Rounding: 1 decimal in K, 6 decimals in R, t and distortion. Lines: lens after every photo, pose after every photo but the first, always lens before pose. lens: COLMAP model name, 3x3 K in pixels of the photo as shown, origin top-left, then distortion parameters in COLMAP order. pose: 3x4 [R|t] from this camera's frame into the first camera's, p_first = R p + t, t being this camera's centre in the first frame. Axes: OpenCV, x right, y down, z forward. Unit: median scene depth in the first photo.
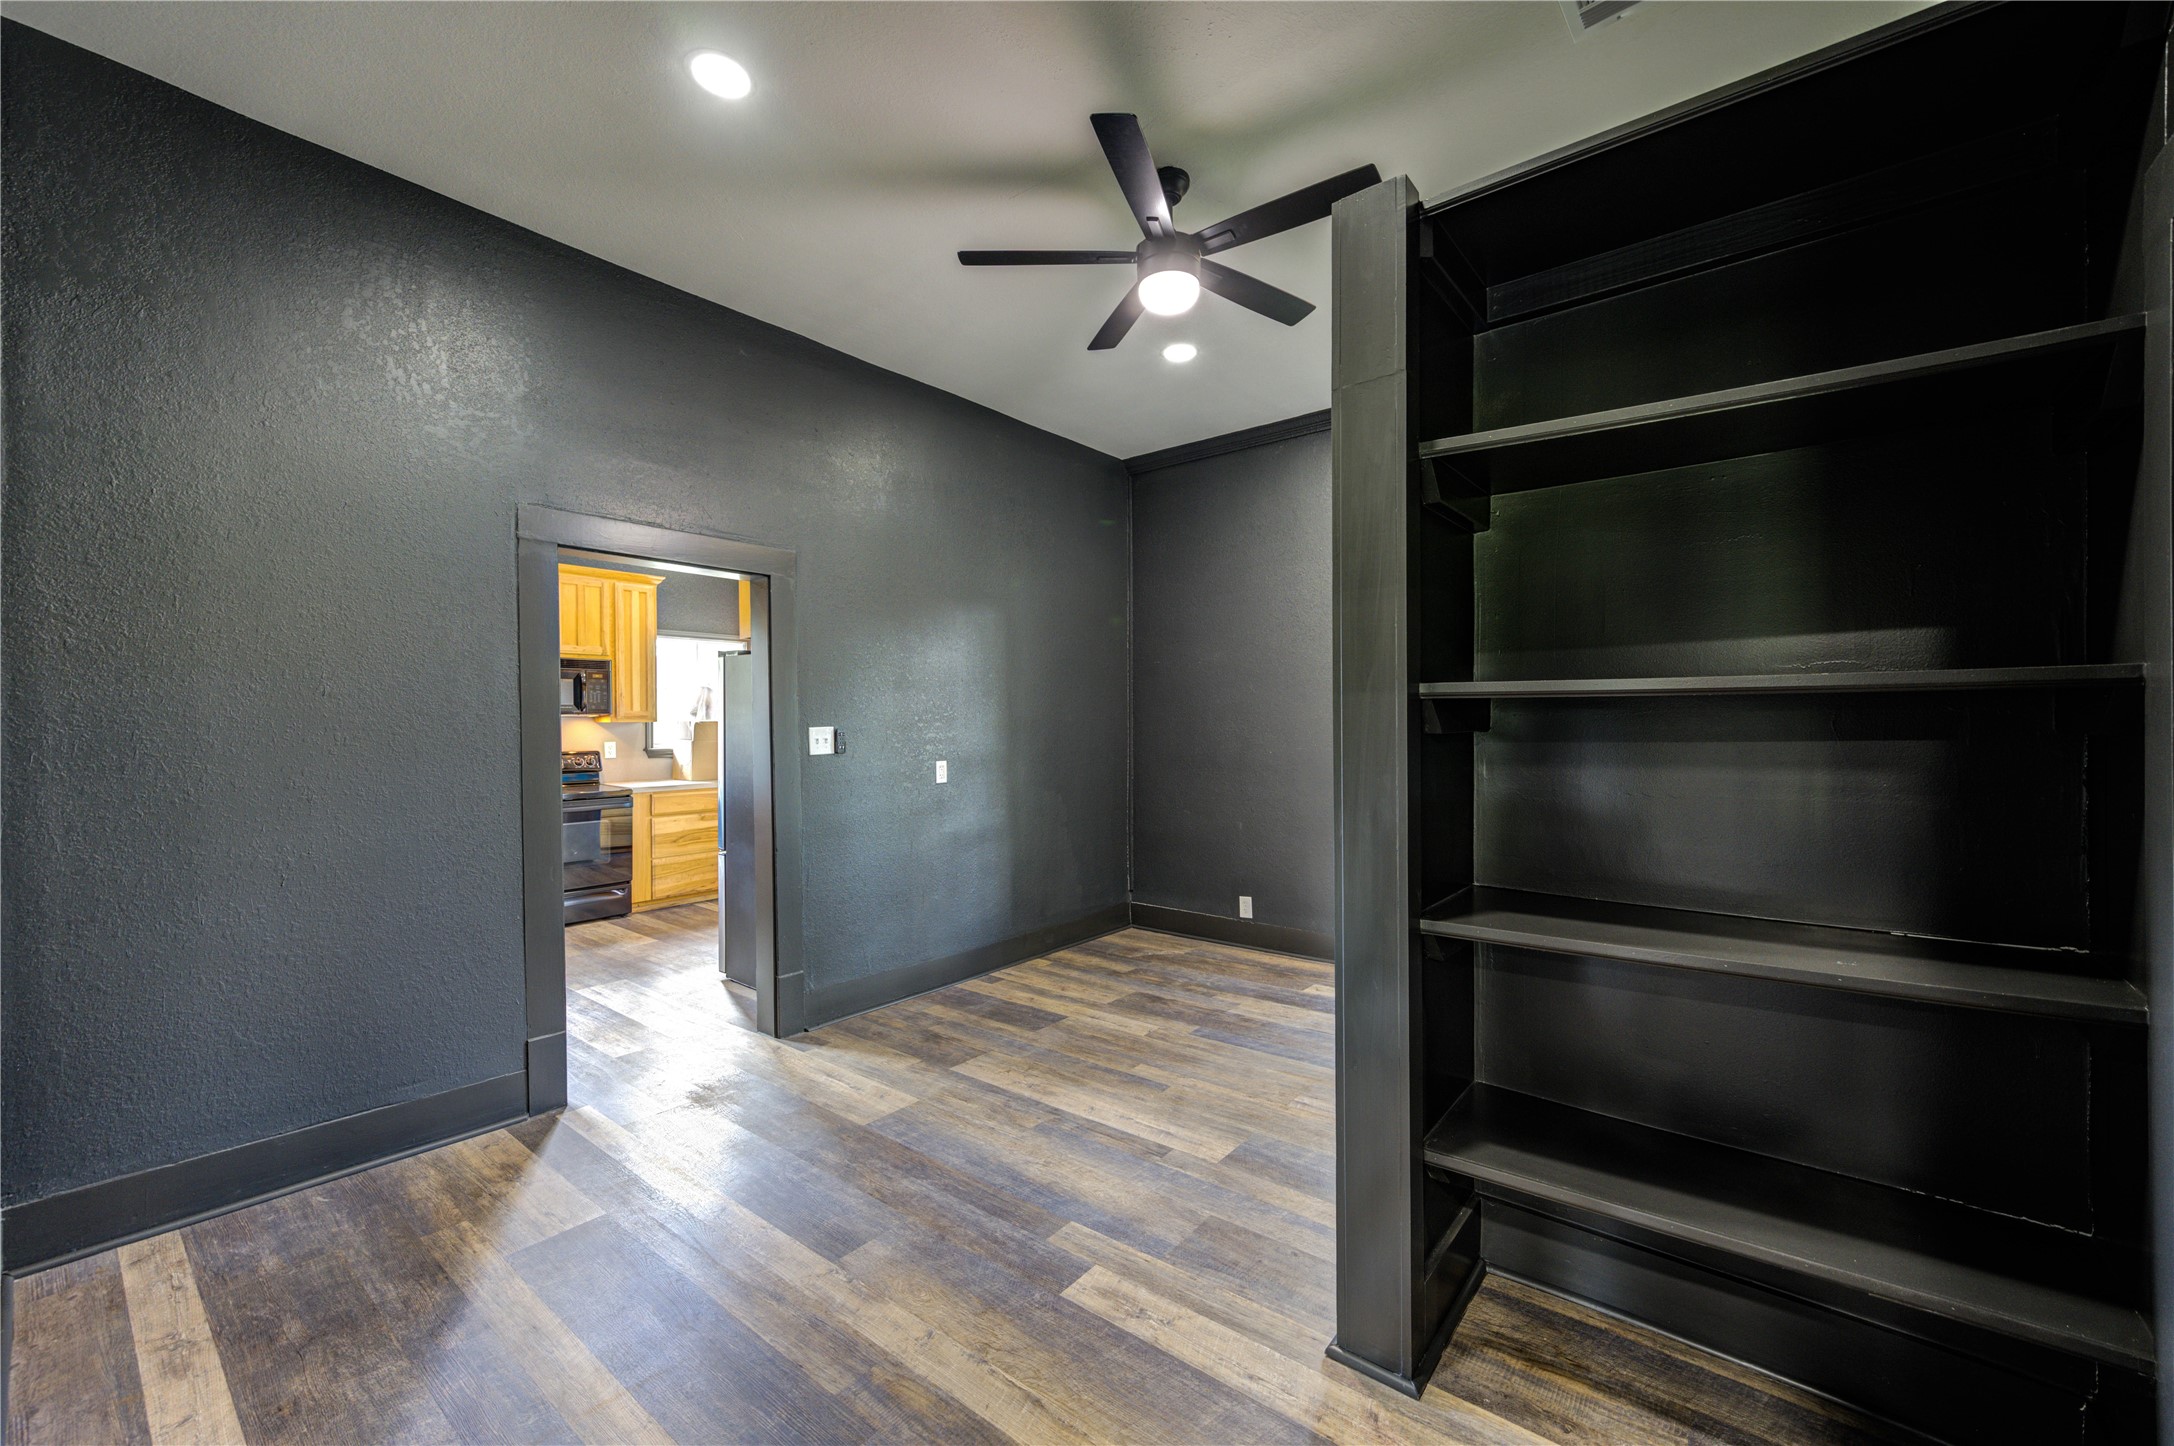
lens RADIAL K [[849.6, 0, 1095.5], [0, 849.6, 728.0], [0, 0, 1]] dist [0.002032, 0.000191]
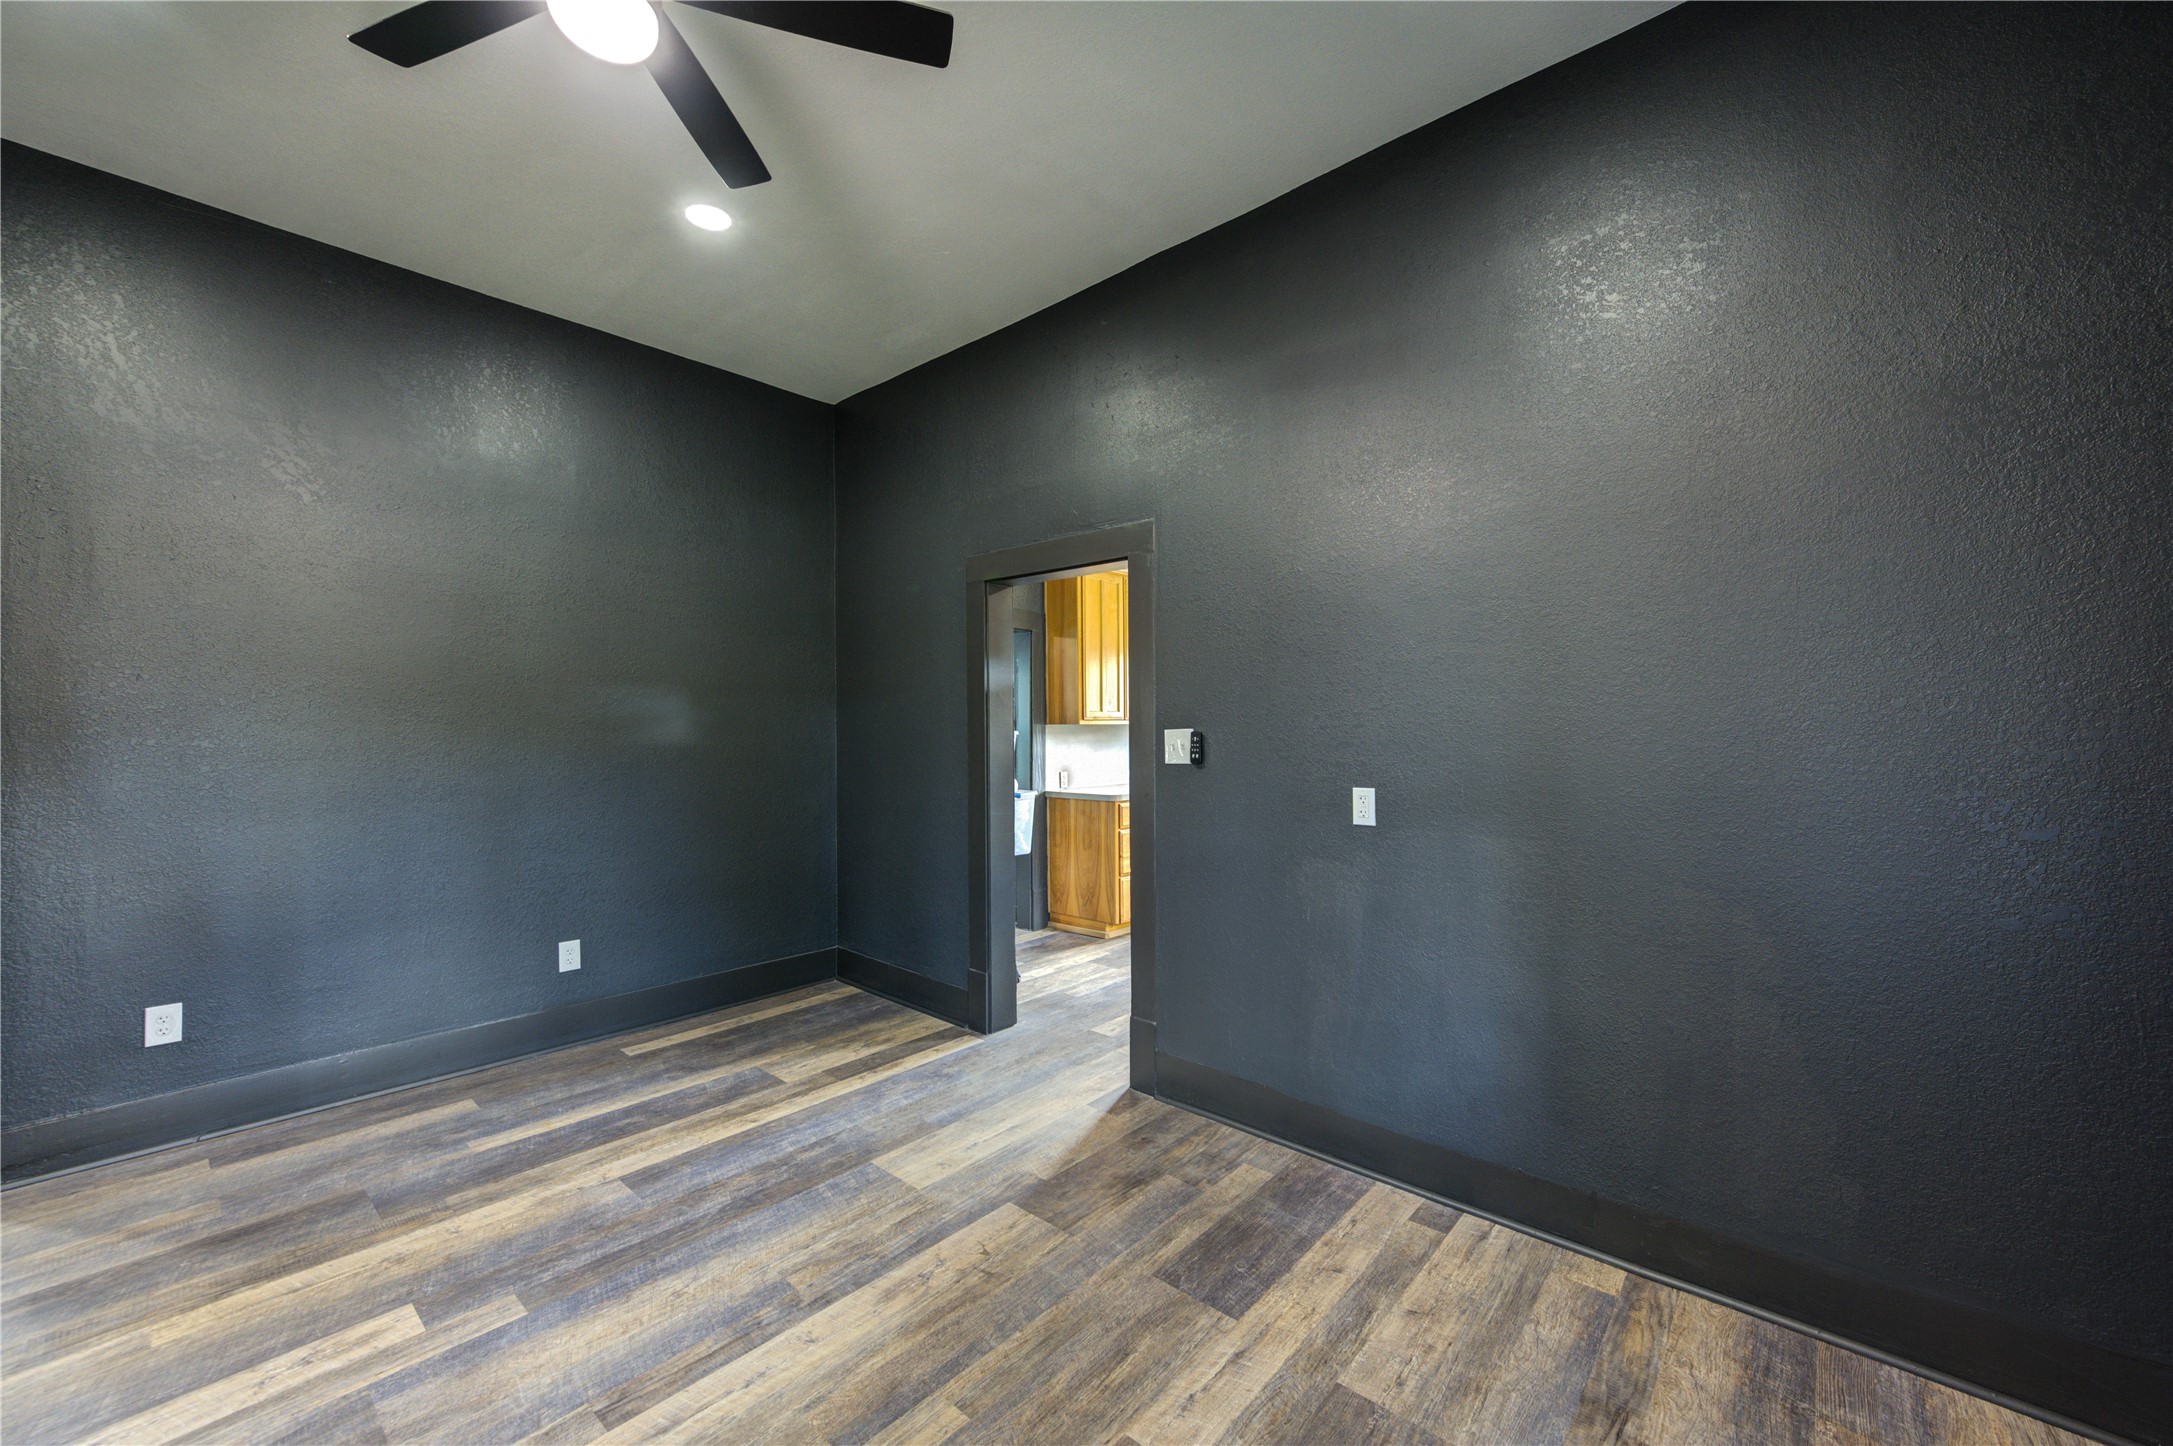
lens RADIAL K [[849.2, 0, 1095.0], [0, 849.2, 728.0], [0, 0, 1]] dist [0.002032, 0.000191]
pose [[-0.047487, 0.009180, -0.998830, 0.585419], [0.002220, 0.999956, 0.009085, -0.012700], [0.998869, -0.001786, -0.047505, 1.185515]]
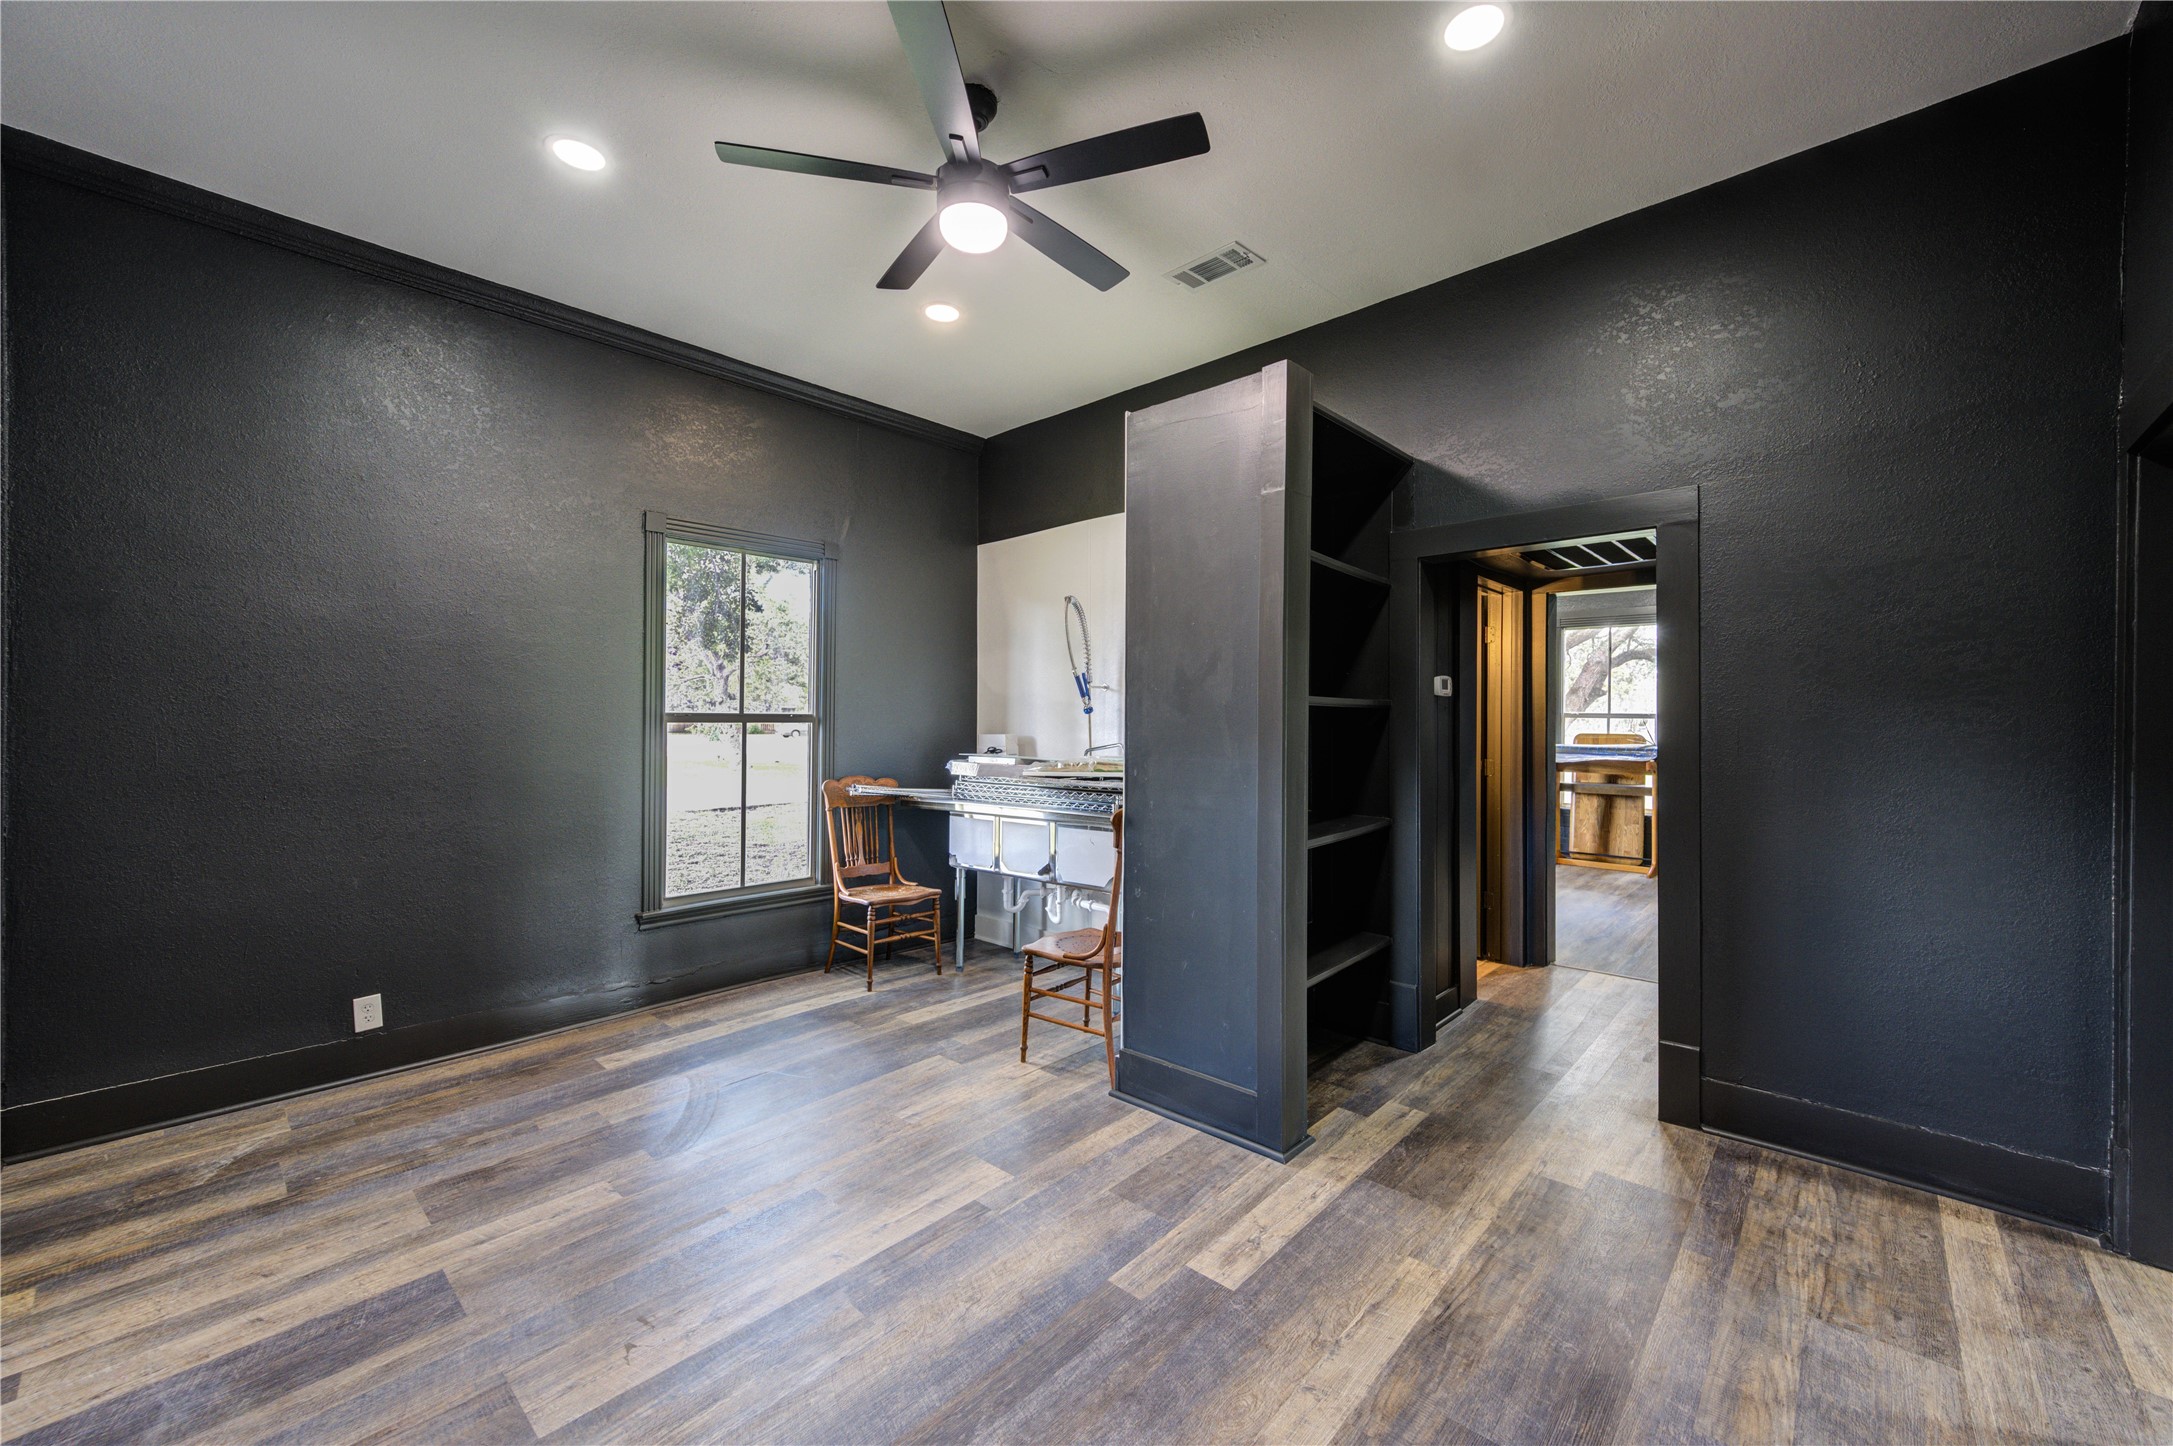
lens RADIAL K [[849.2, 0, 1095.0], [0, 849.2, 728.0], [0, 0, 1]] dist [0.002032, 0.000191]
pose [[0.068863, -0.006846, 0.997603, -0.670522], [0.001557, 0.999976, 0.006755, -0.002863], [-0.997625, 0.001088, 0.068872, 0.698913]]
